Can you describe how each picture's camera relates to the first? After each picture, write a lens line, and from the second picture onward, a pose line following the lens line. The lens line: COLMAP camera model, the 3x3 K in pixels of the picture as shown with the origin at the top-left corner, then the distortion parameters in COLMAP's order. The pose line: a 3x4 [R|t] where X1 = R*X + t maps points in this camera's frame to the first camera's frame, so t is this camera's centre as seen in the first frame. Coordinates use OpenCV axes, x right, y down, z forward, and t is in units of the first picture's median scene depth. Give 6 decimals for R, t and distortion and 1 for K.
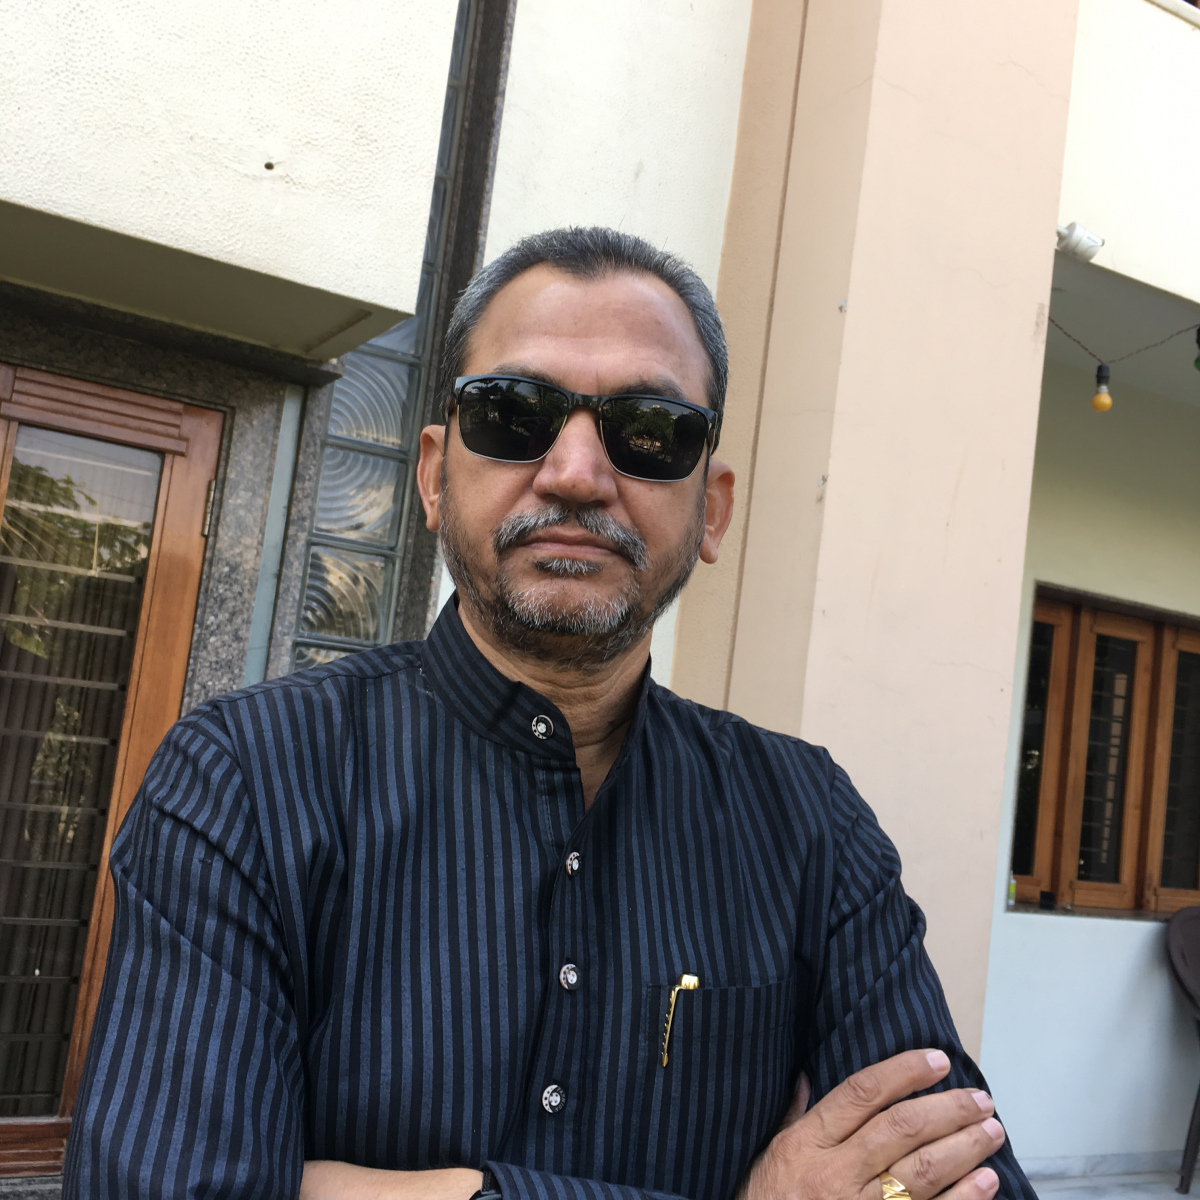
lens RADIAL K [[1371.9, 0, 610.5], [0, 1371.9, 591.7], [0, 0, 1]] dist [0.080543, -0.104304]
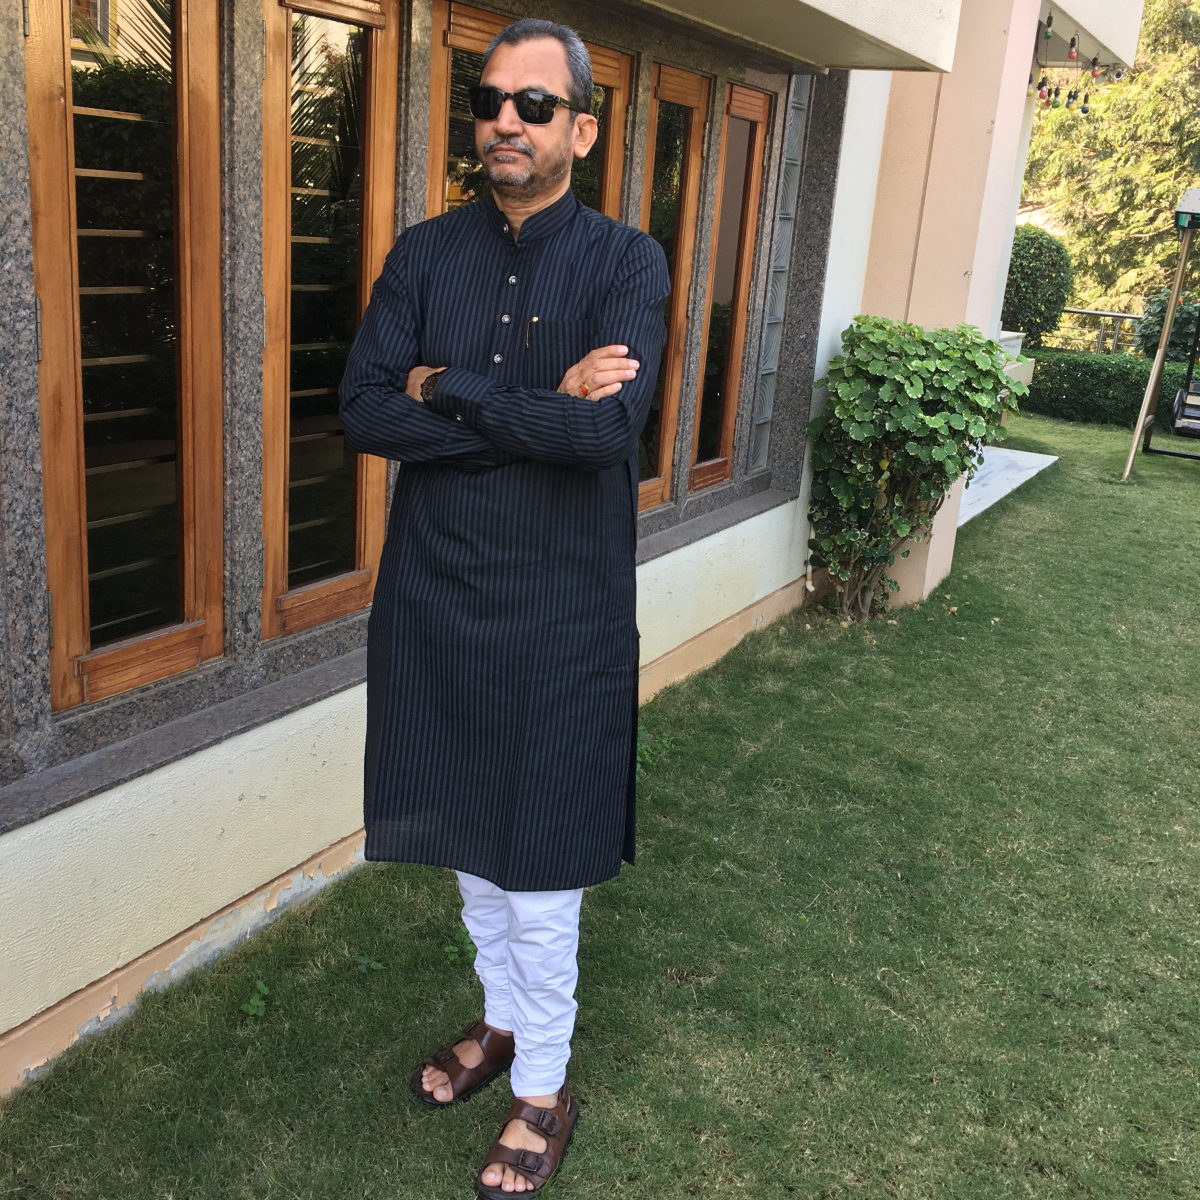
lens RADIAL K [[1368.2, 0, 606.1], [0, 1368.2, 596.3], [0, 0, 1]] dist [0.077365, -0.099007]
pose [[0.843559, -0.201035, 0.497989, -1.457449], [-0.028027, 0.909548, 0.414654, -0.267427], [-0.536305, -0.363742, 0.761623, -0.530268]]
